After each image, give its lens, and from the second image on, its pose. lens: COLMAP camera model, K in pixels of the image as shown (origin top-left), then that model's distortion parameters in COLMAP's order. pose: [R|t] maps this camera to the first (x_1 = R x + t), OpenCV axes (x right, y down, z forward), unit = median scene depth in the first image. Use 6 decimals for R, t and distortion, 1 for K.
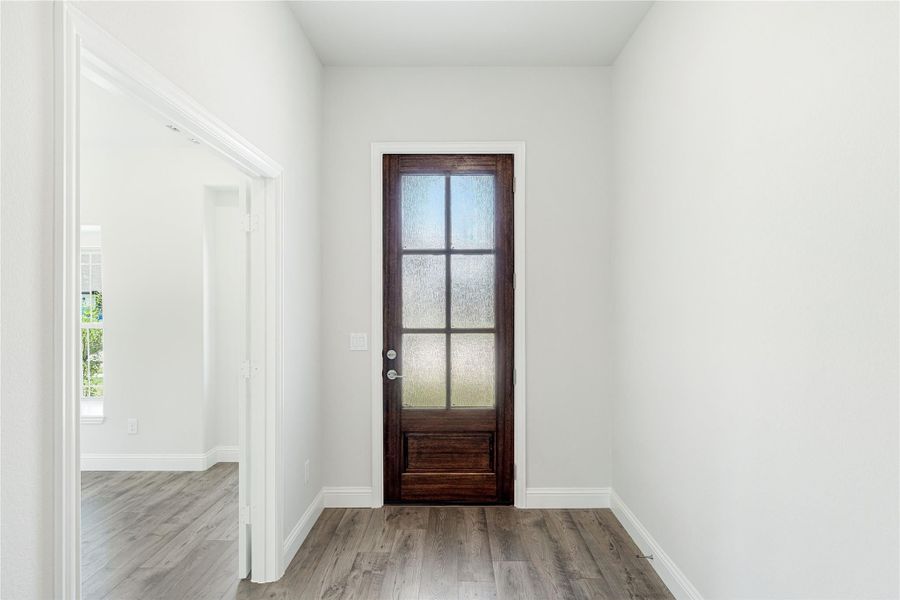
lens RADIAL K [[459.3, 0, 446.4], [0, 459.3, 303.8], [0, 0, 1]] dist [0.001372, -0.001588]
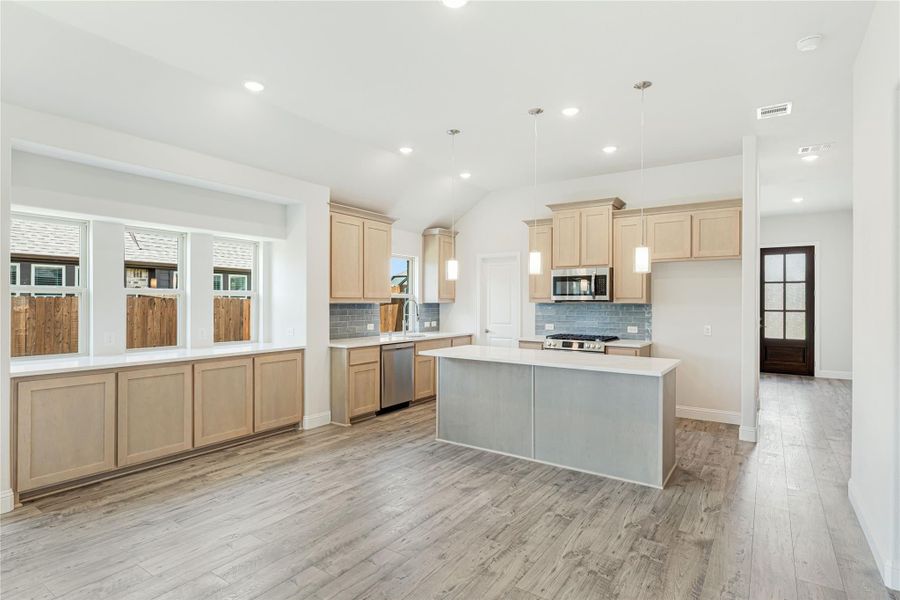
lens RADIAL K [[459.3, 0, 455.4], [0, 459.3, 291.7], [0, 0, 1]] dist [0.001372, -0.001588]
pose [[0.858135, 0.005110, -0.513399, -0.277459], [-0.007811, 0.999965, -0.003103, -0.032601], [0.513365, 0.006673, 0.858145, -2.384893]]
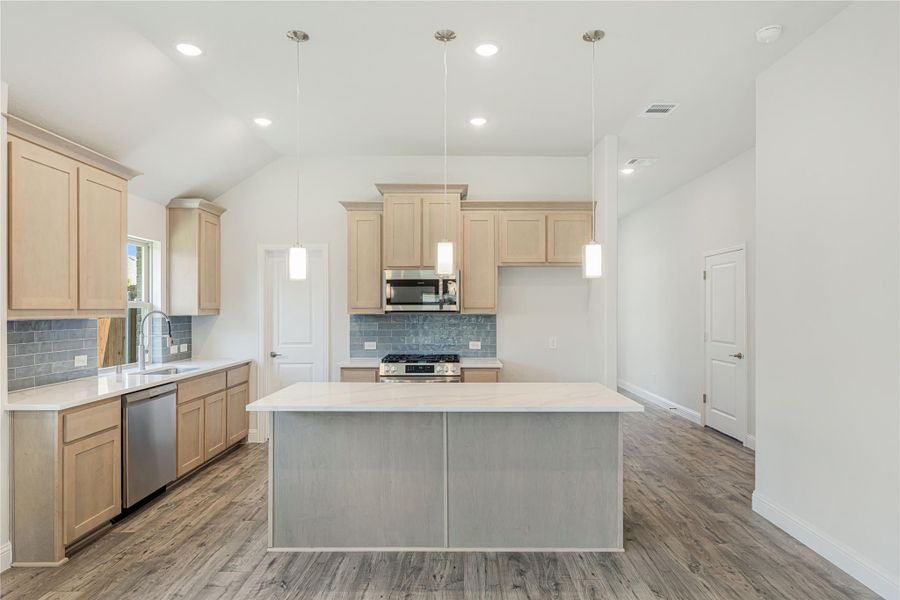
lens RADIAL K [[501.1, 0, 457.7], [0, 501.1, 302.9], [0, 0, 1]] dist [-0.001127, 0.000705]
pose [[0.998391, 0.012108, 0.055401, -0.740610], [-0.012146, 0.999926, 0.000343, -0.034377], [-0.055393, -0.001015, 0.998464, -2.138226]]
